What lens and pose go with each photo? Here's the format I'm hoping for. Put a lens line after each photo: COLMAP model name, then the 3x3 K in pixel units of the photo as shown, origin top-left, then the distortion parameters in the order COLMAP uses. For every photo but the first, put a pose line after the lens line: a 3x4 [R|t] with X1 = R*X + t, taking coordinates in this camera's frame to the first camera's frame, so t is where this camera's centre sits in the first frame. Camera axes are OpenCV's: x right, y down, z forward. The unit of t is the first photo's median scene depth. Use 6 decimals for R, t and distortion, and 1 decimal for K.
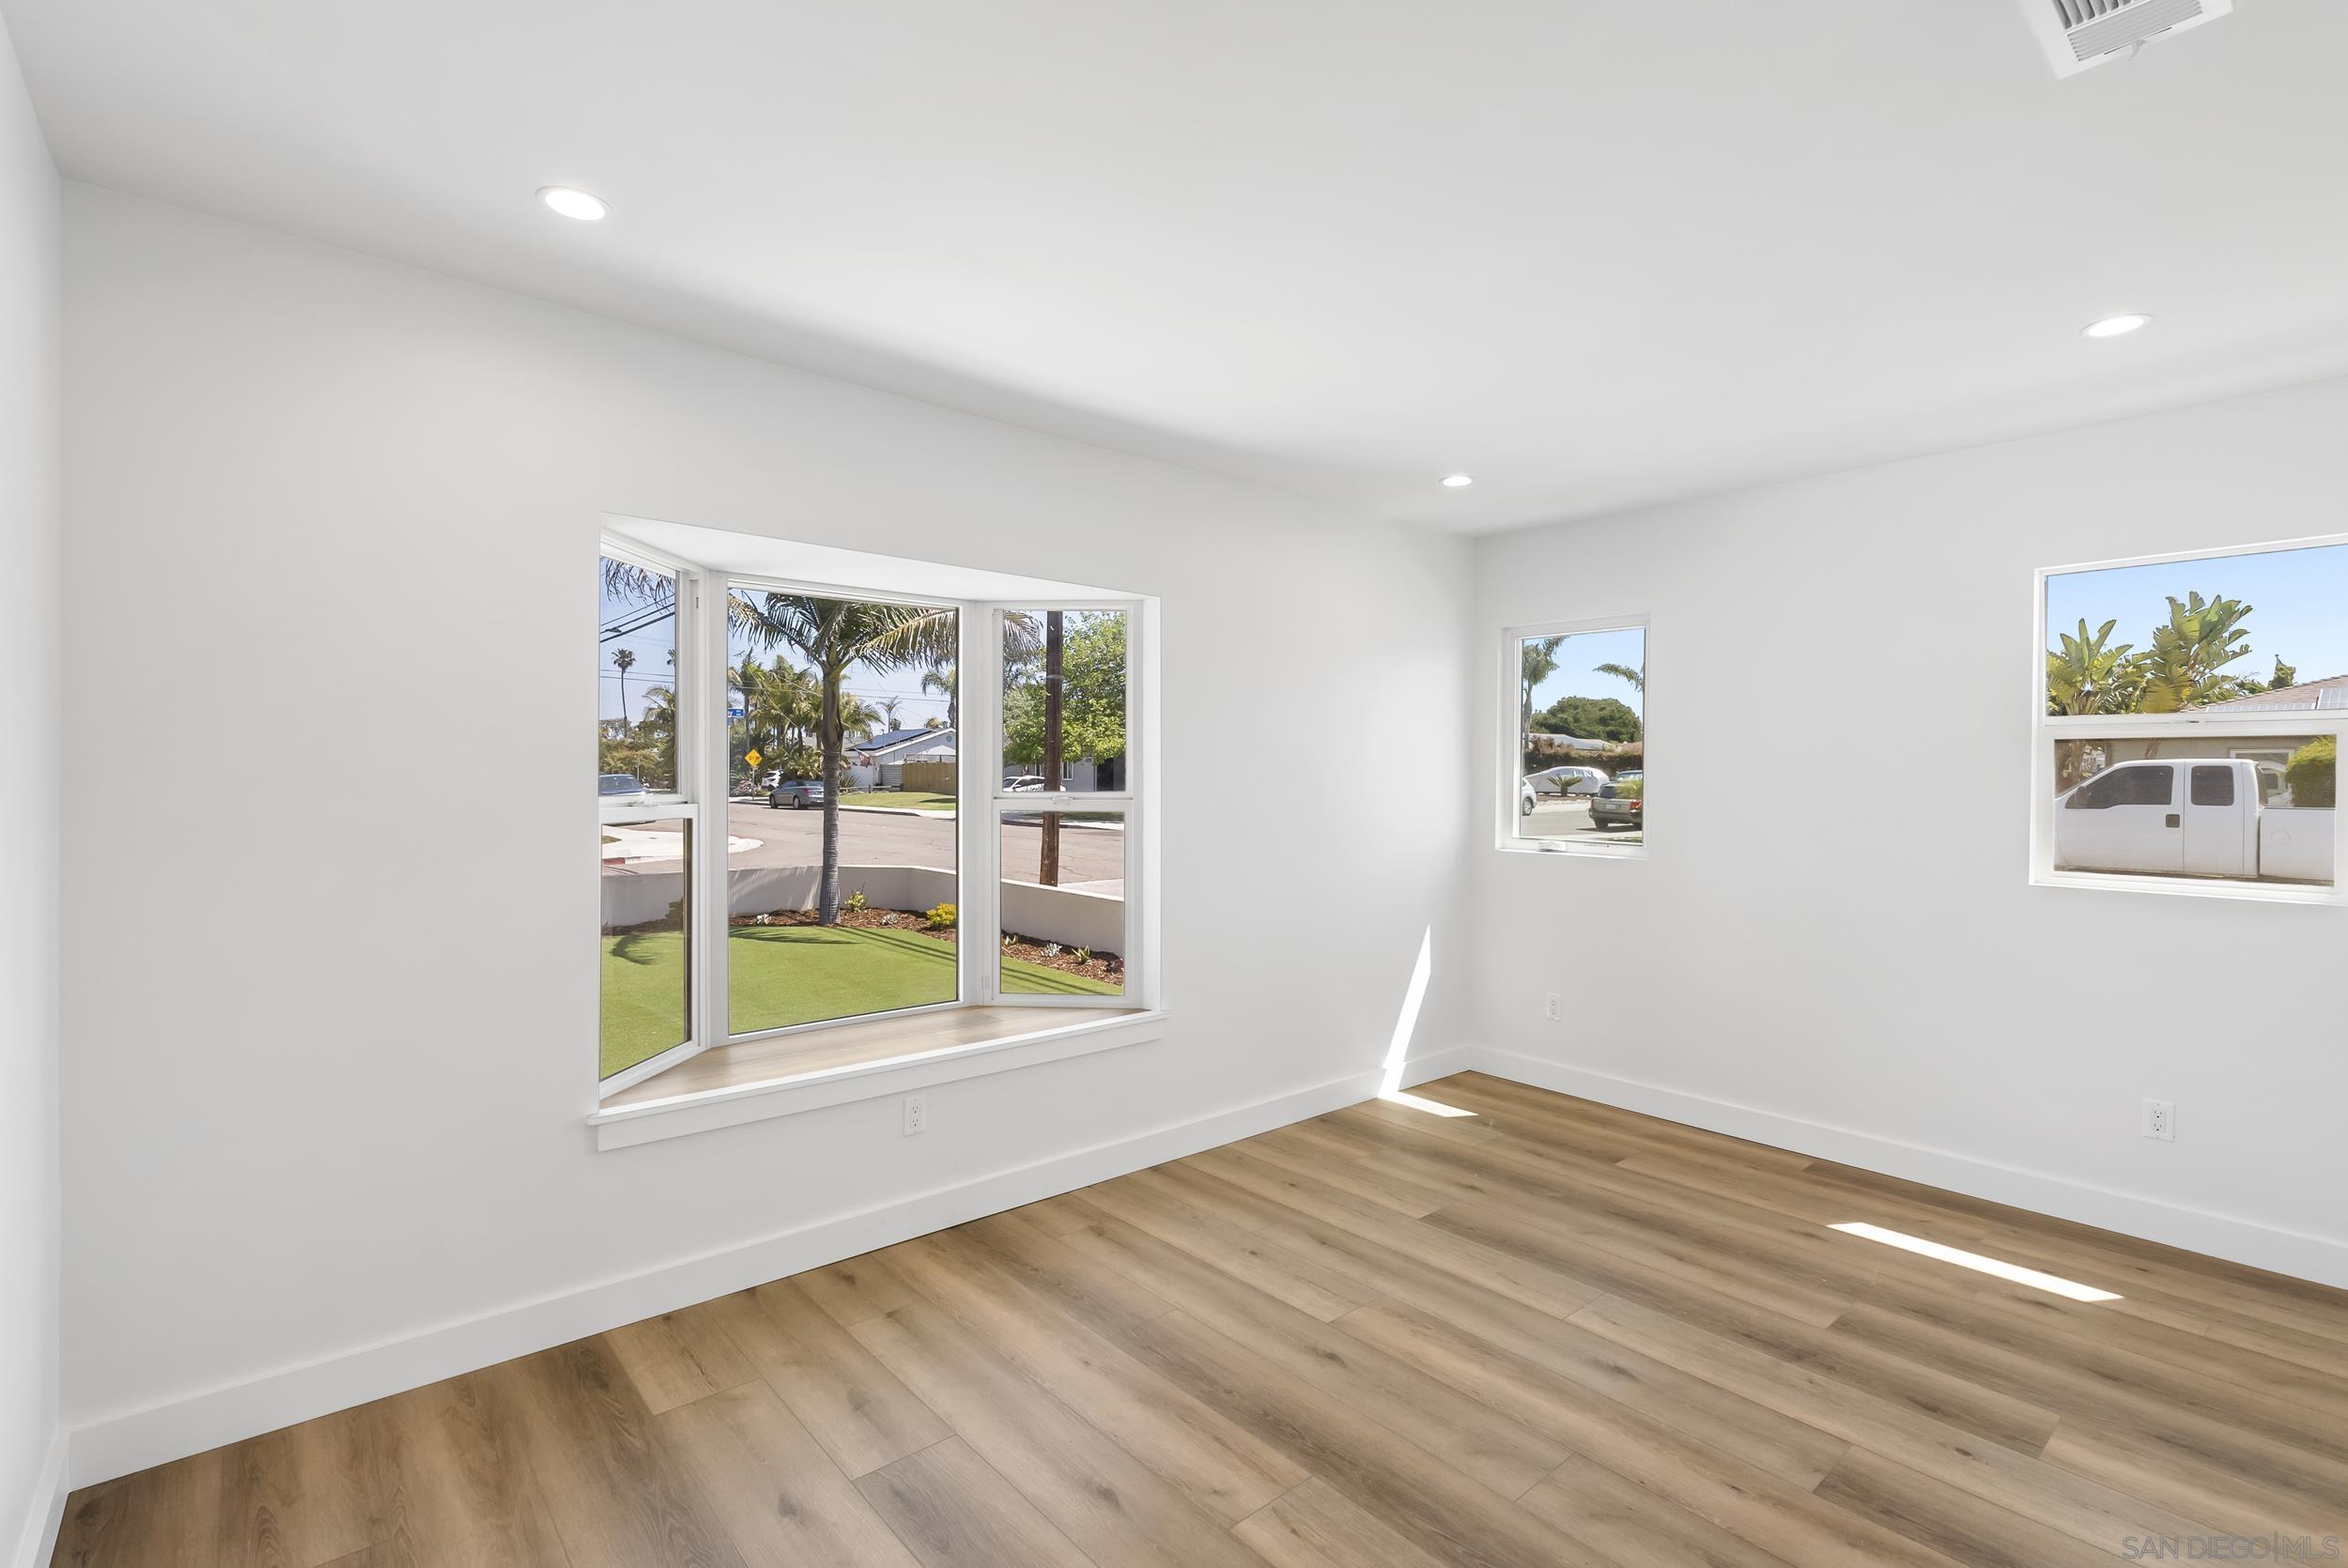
lens RADIAL K [[1069.8, 0, 1175.6], [0, 1069.8, 782.4], [0, 0, 1]] dist [-0.004522, 0.000273]
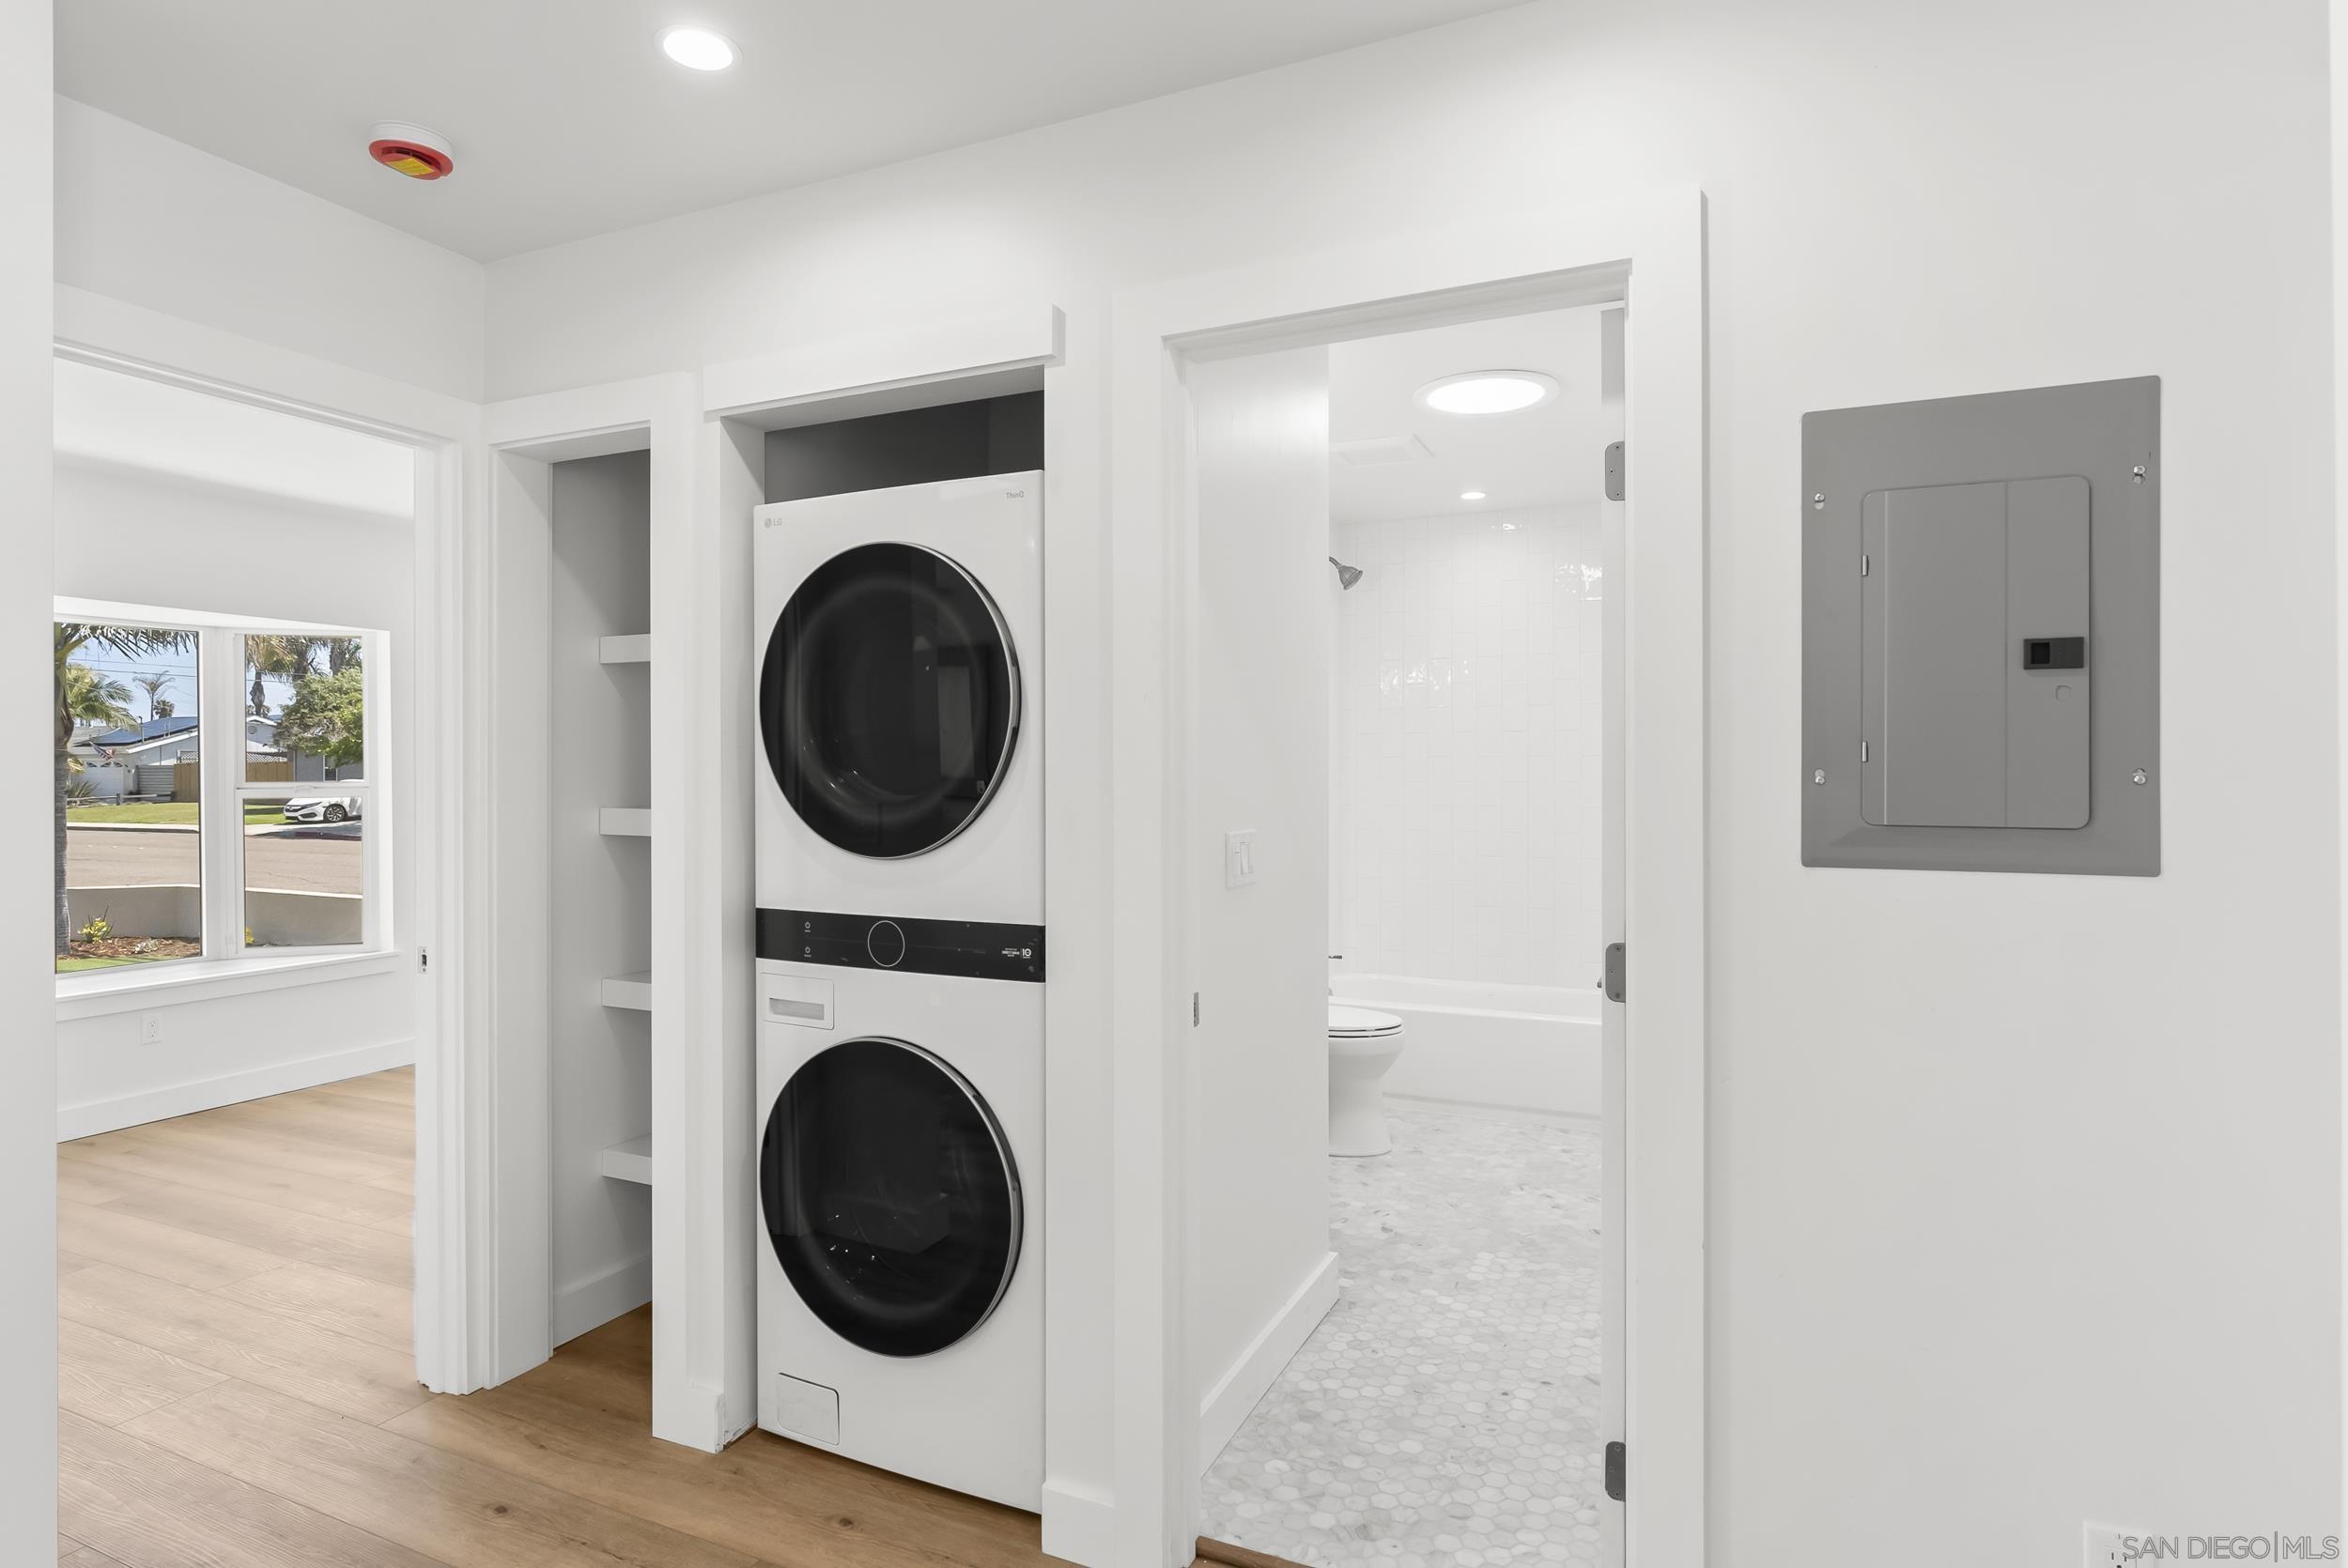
lens RADIAL K [[1234.8, 0, 1177.9], [0, 1234.8, 772.8], [0, 0, 1]] dist [-0.002454, 0.000043]
pose [[0.908496, -0.011266, 0.417741, 0.251516], [0.013957, 0.999897, -0.003388, 0.019114], [-0.417660, 0.008908, 0.908560, -0.836407]]
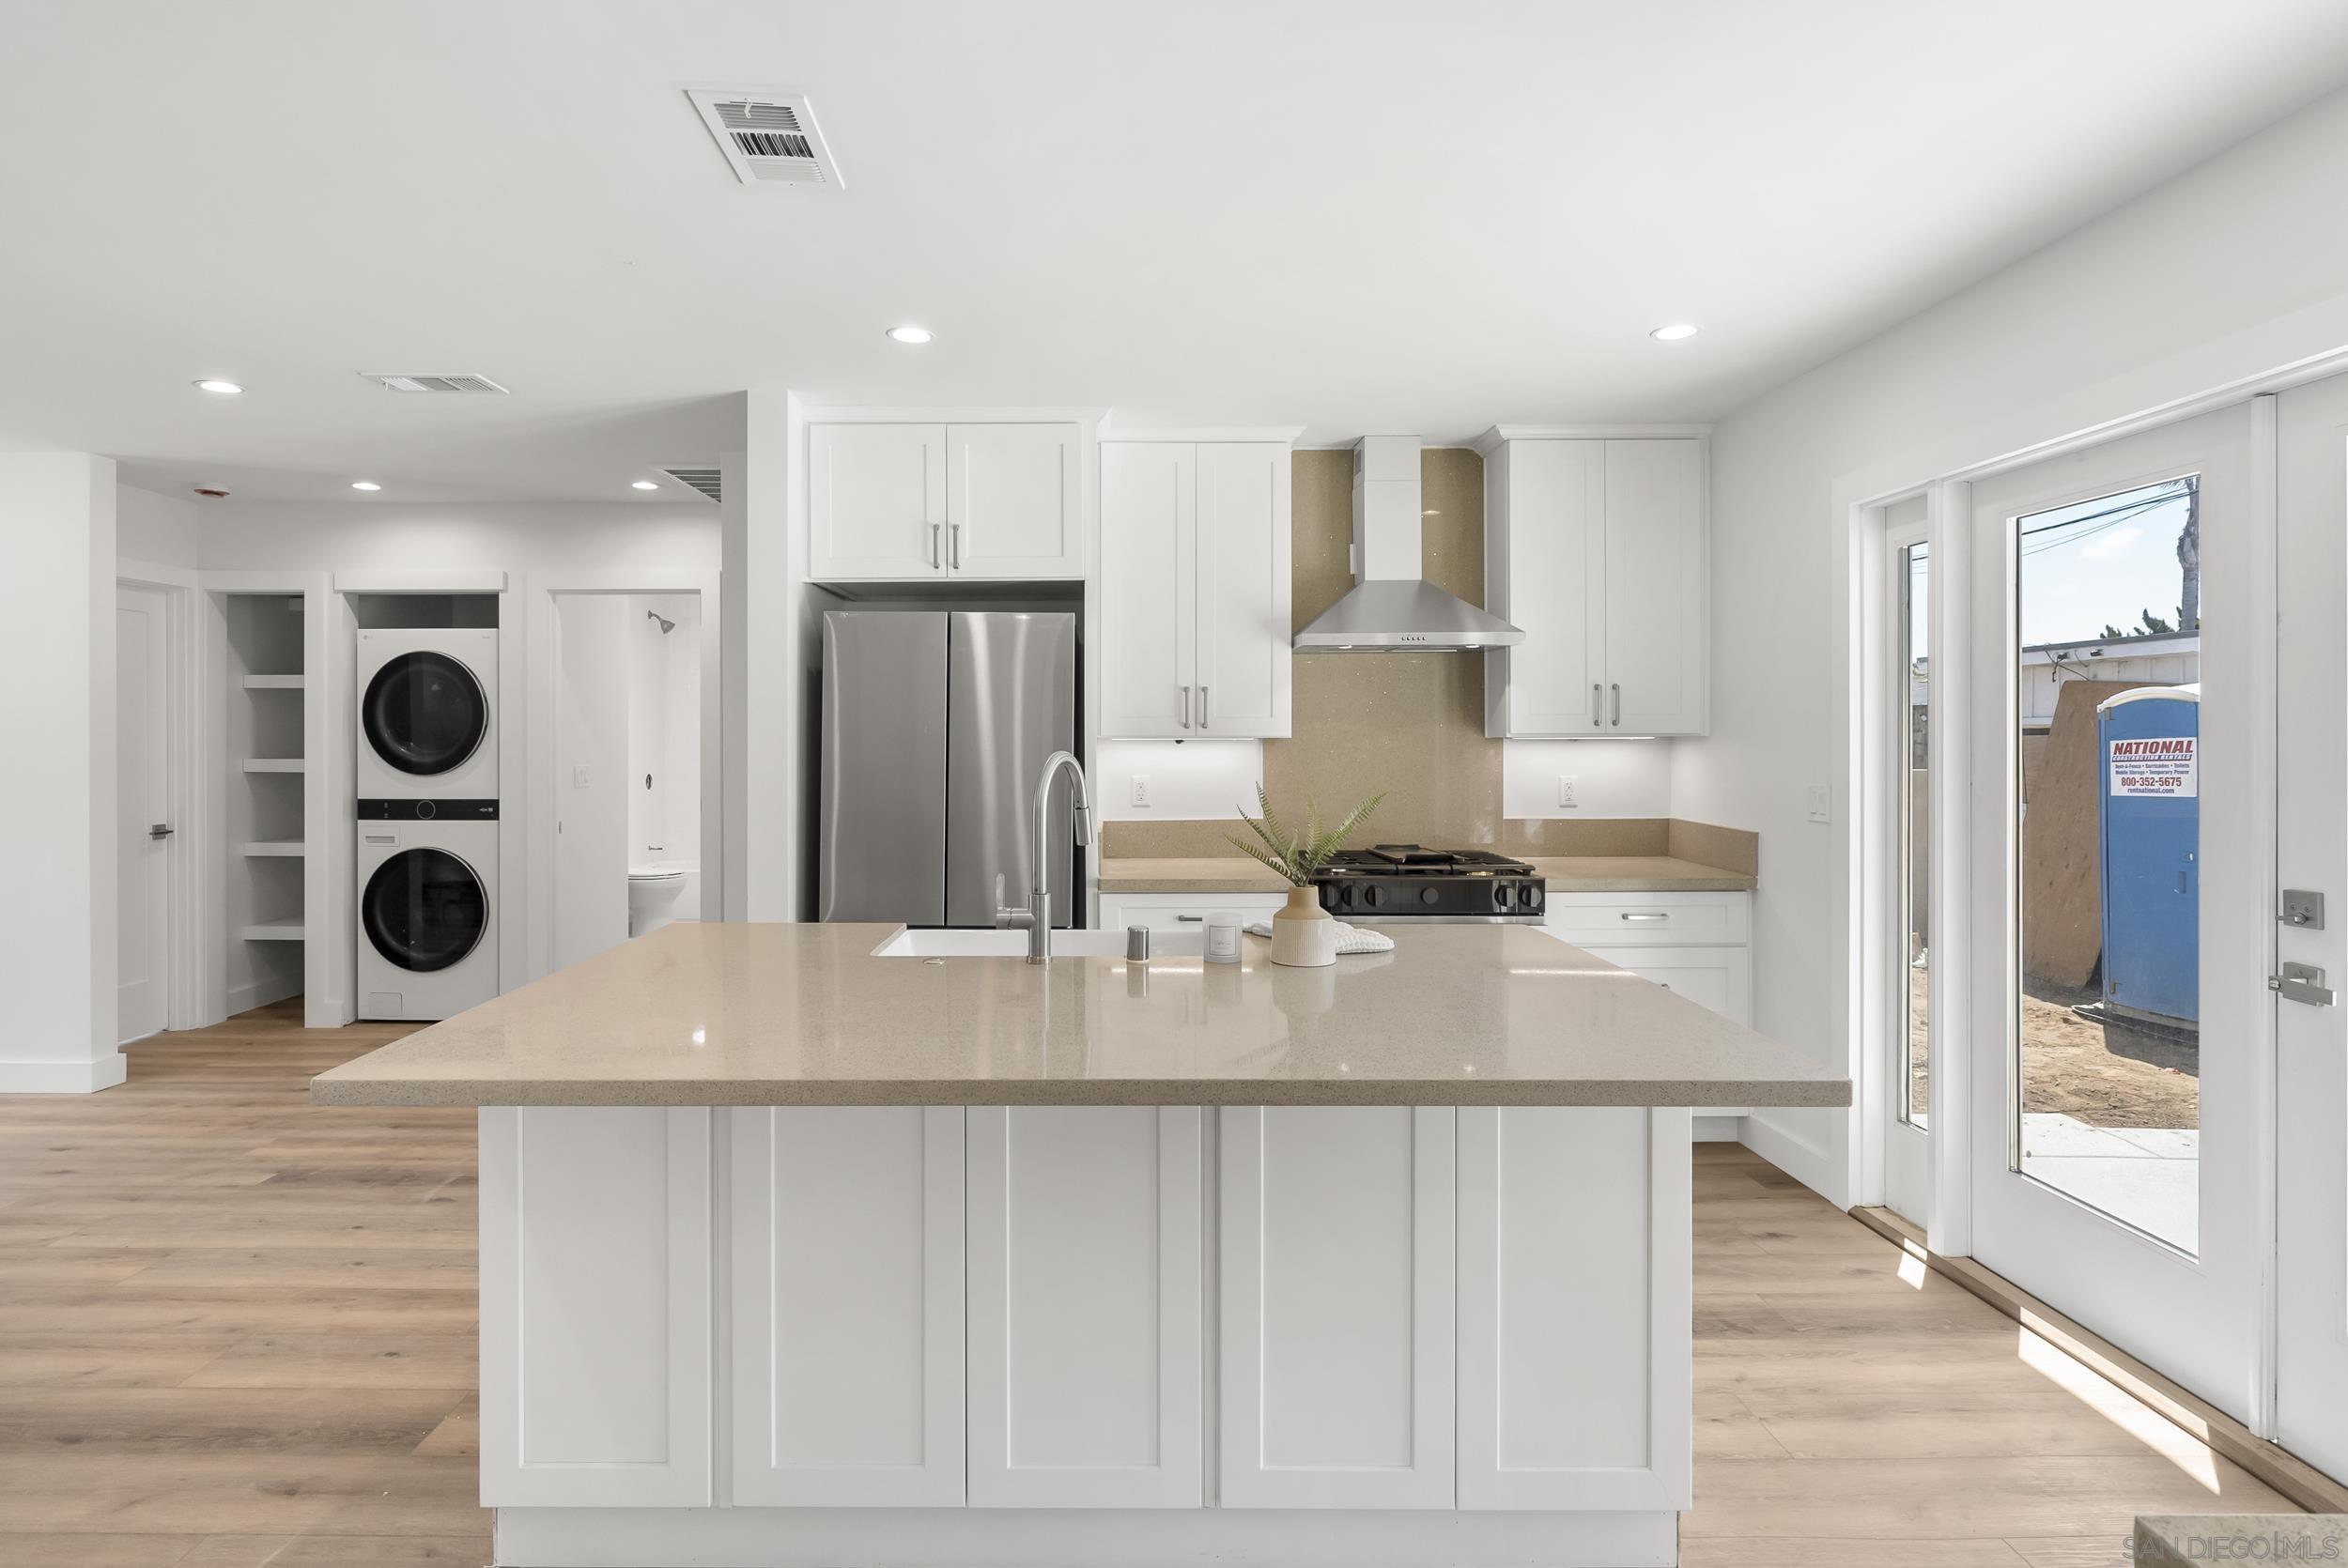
lens RADIAL K [[1222.9, 0, 1123.5], [0, 1222.9, 739.9], [0, 0, 1]] dist [-0.004418, 0.000224]
pose [[0.652560, -0.010641, 0.757662, -0.262834], [0.012484, 0.999917, 0.003291, 0.018061], [-0.757634, 0.007311, 0.652639, -1.991816]]
